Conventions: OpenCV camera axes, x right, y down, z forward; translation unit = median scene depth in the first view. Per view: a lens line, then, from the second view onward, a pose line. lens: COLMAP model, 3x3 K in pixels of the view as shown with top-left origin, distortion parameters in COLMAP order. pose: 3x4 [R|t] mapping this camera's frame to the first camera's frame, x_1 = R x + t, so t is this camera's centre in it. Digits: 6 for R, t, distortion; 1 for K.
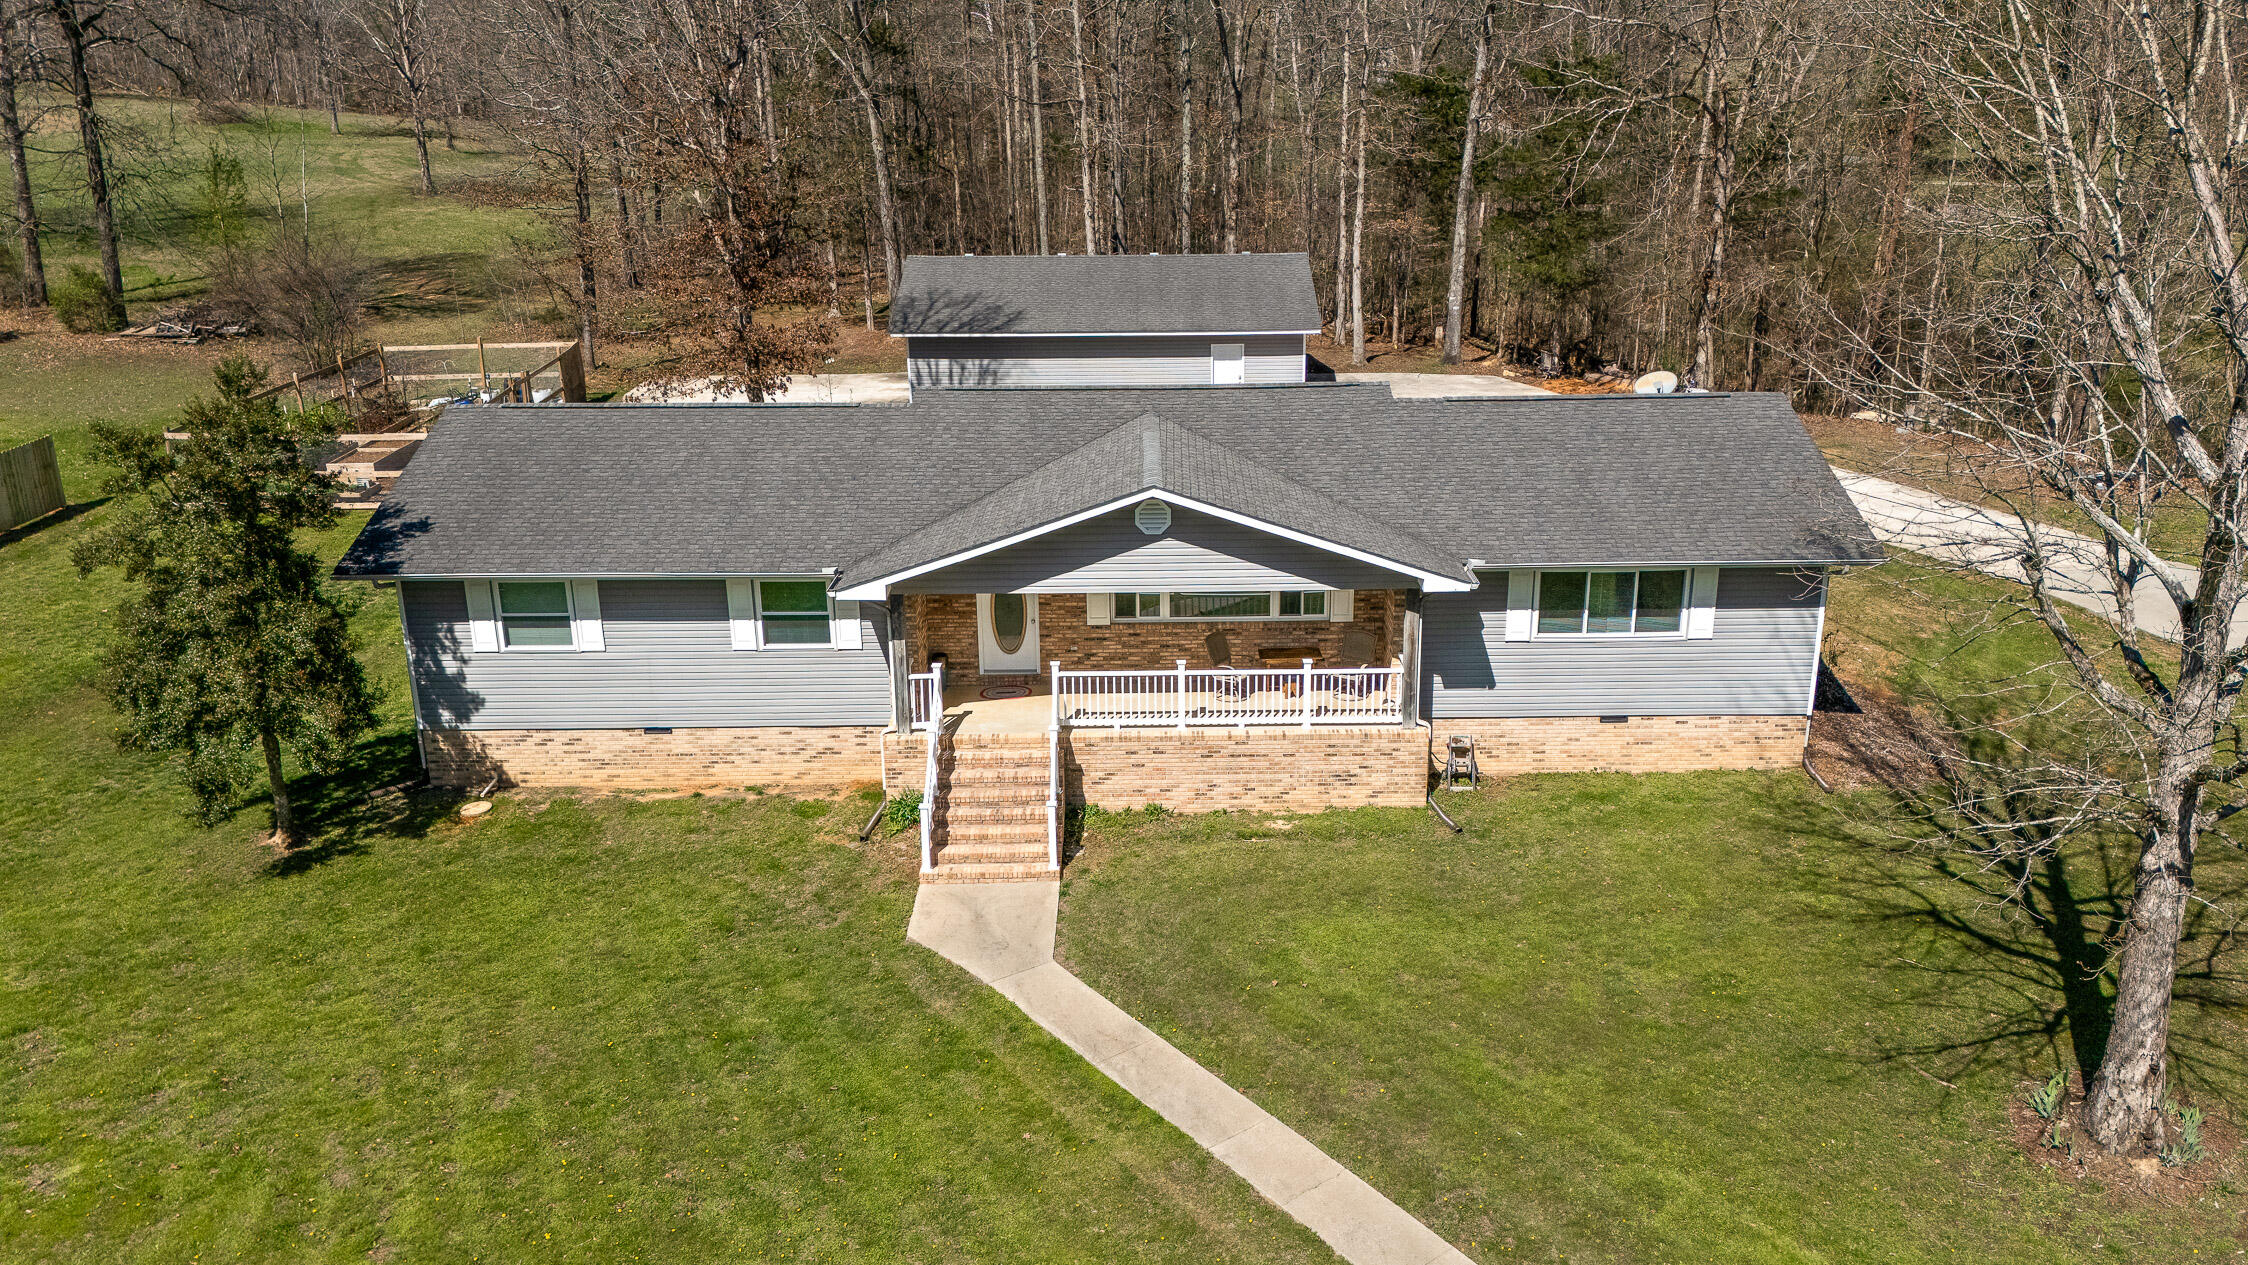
lens RADIAL K [[1686.1, 0, 1169.0], [0, 1686.1, 661.5], [0, 0, 1]] dist [0.193371, -0.476543]
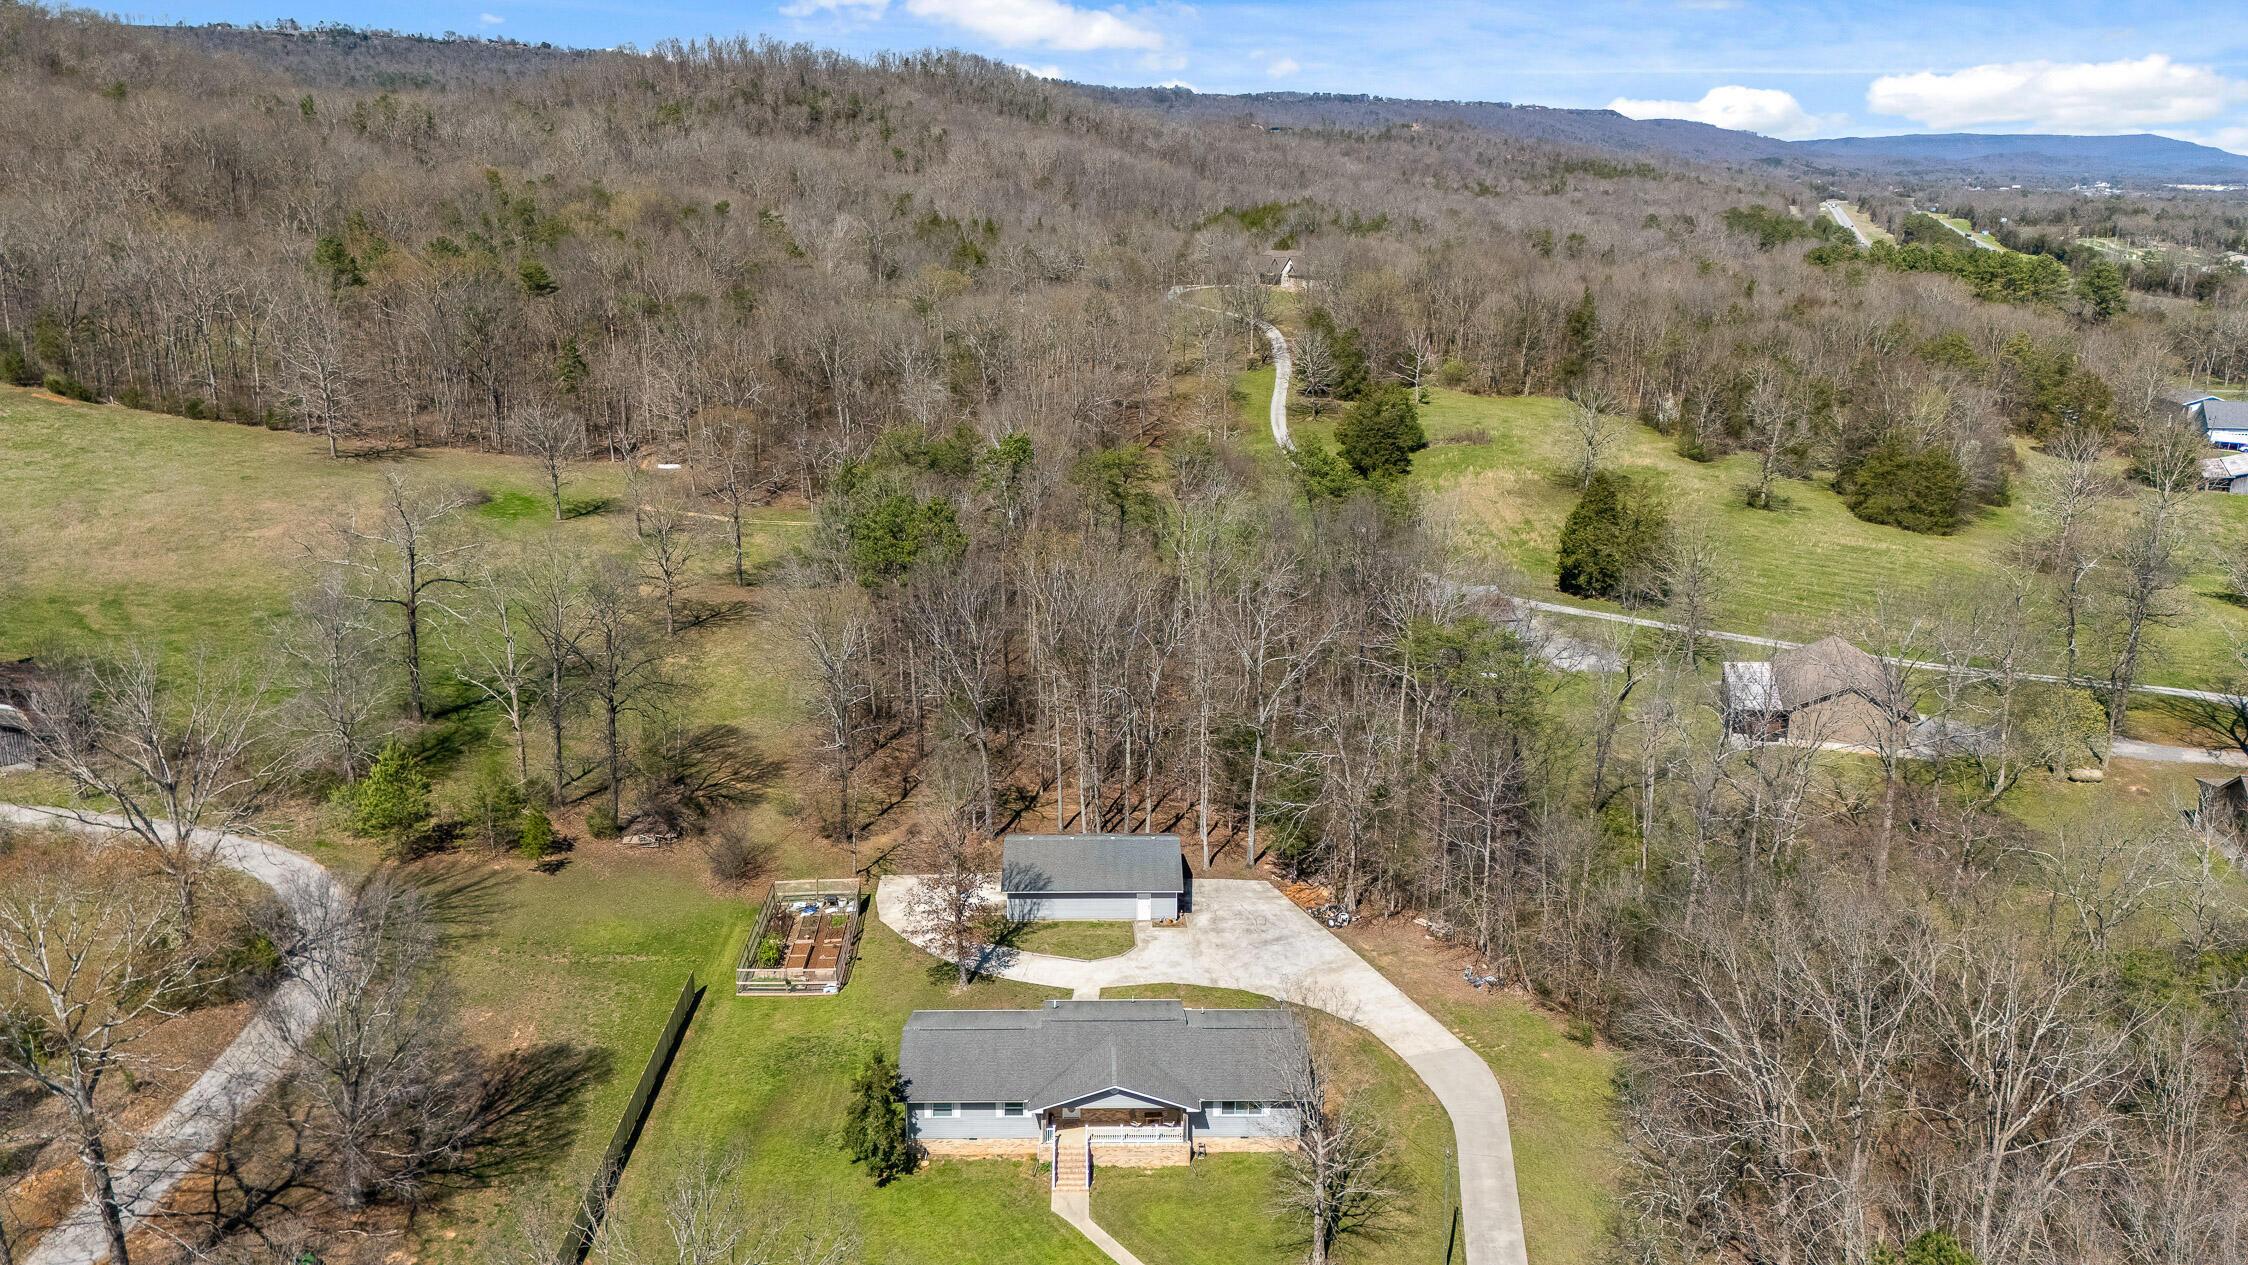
lens RADIAL K [[1648.5, 0, 1124.0], [0, 1648.5, 632.5], [0, 0, 1]] dist [0.099710, -0.107642]
pose [[0.999920, 0.010576, 0.006878, -0.022987], [-0.010242, 0.998842, -0.046998, -0.866816], [-0.007367, 0.046924, 0.998871, -2.543472]]
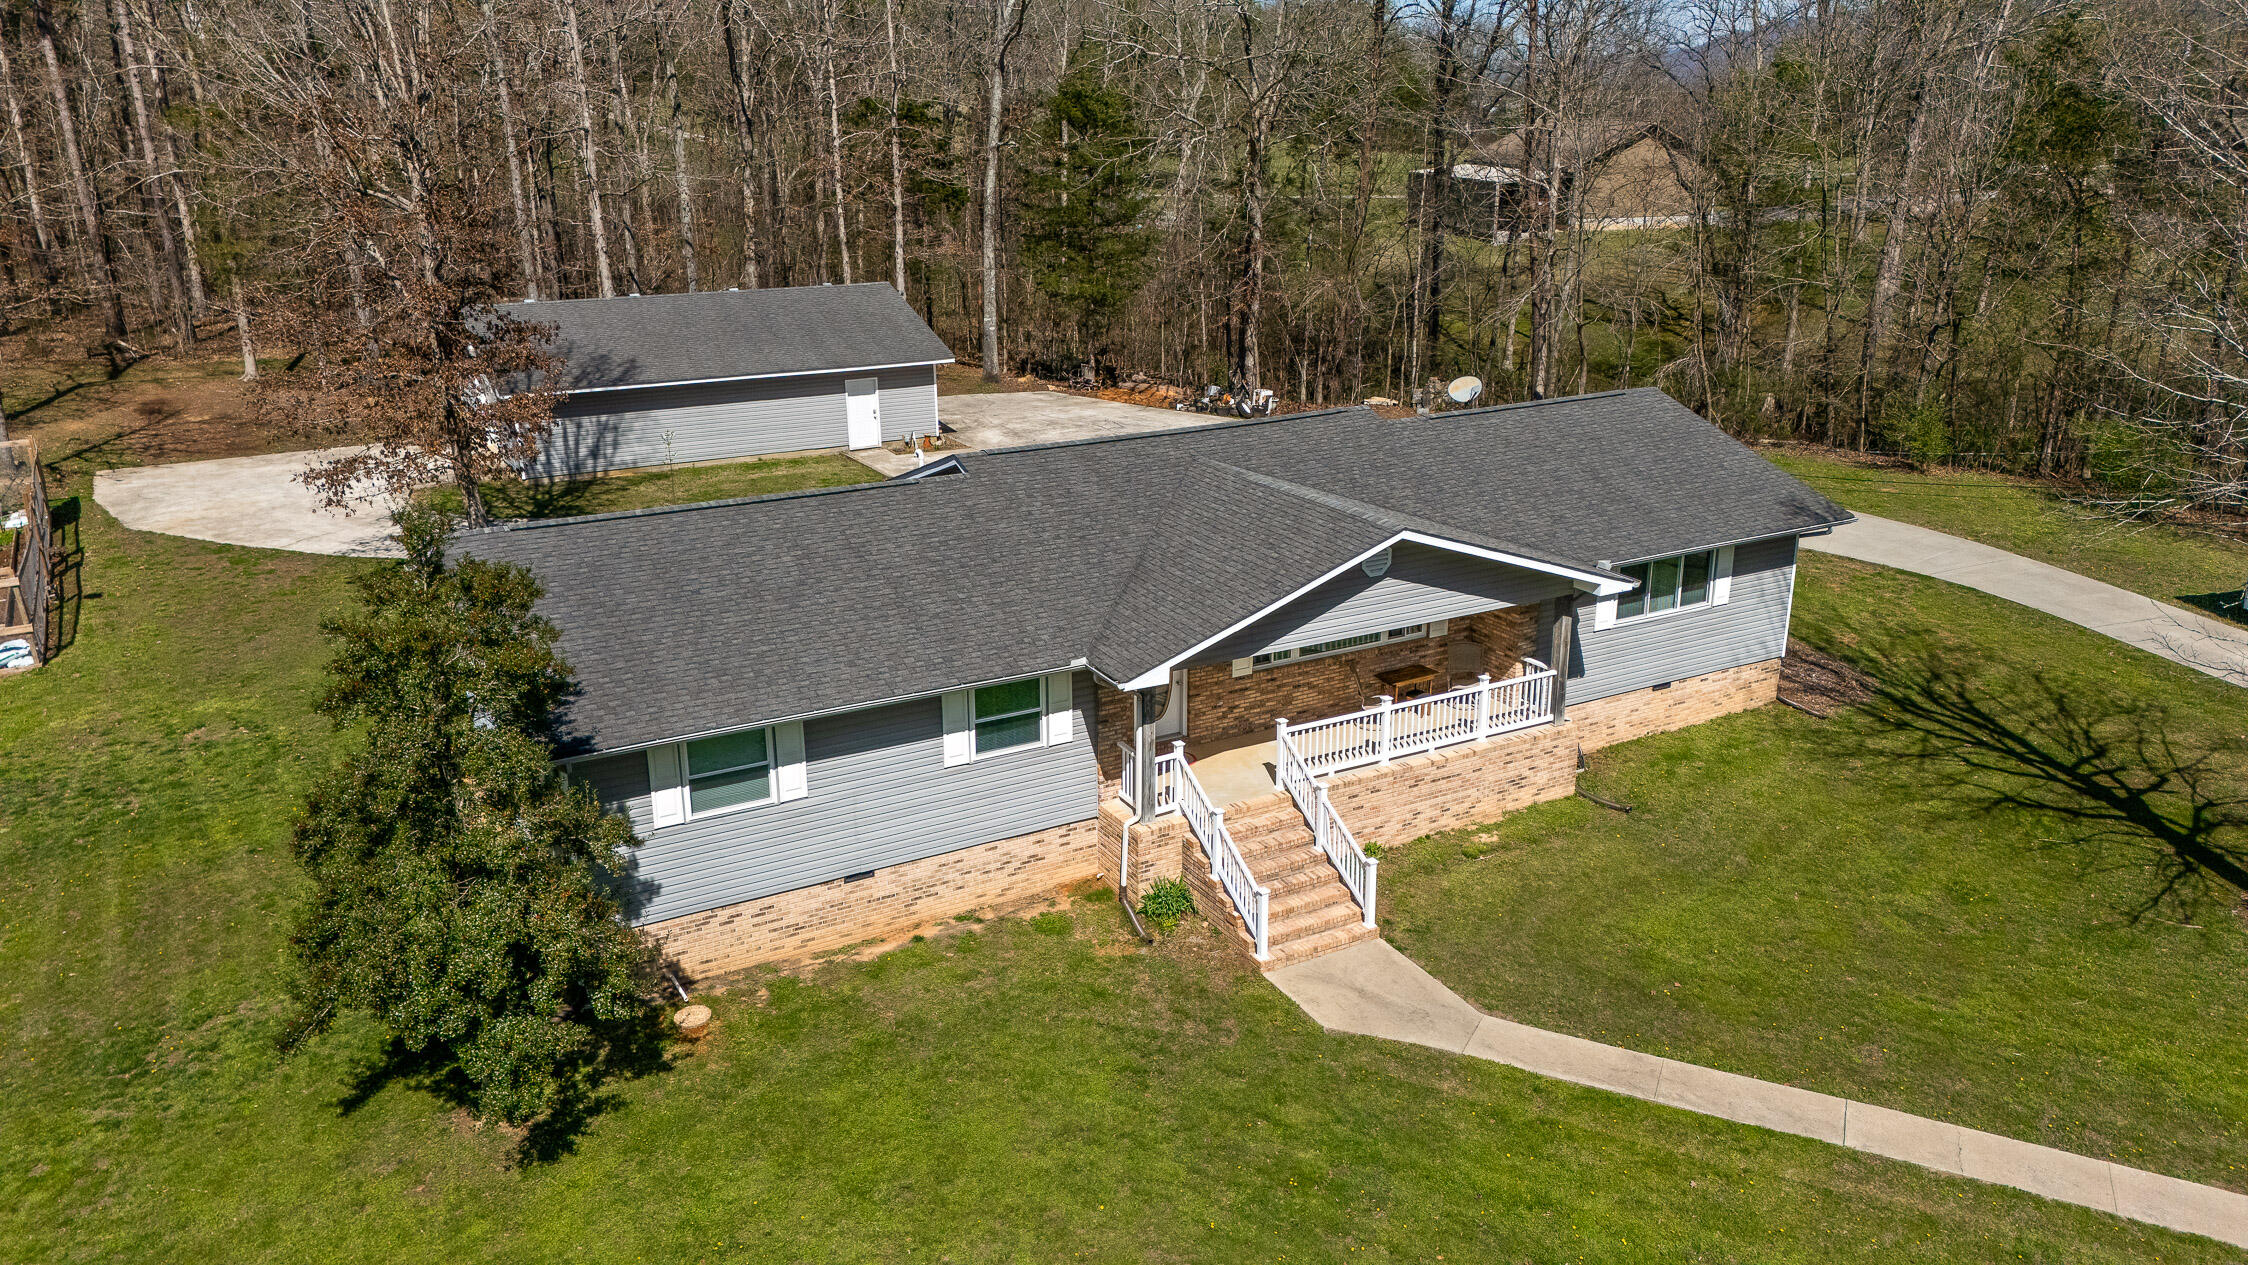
lens RADIAL K [[1637.1, 0, 1135.0], [0, 1637.1, 632.7], [0, 0, 1]] dist [0.133709, -0.185831]
pose [[0.877525, -0.146414, 0.456631, -0.555037], [0.152584, 0.988009, 0.023568, -0.082633], [-0.454607, 0.048993, 0.889344, 0.188909]]
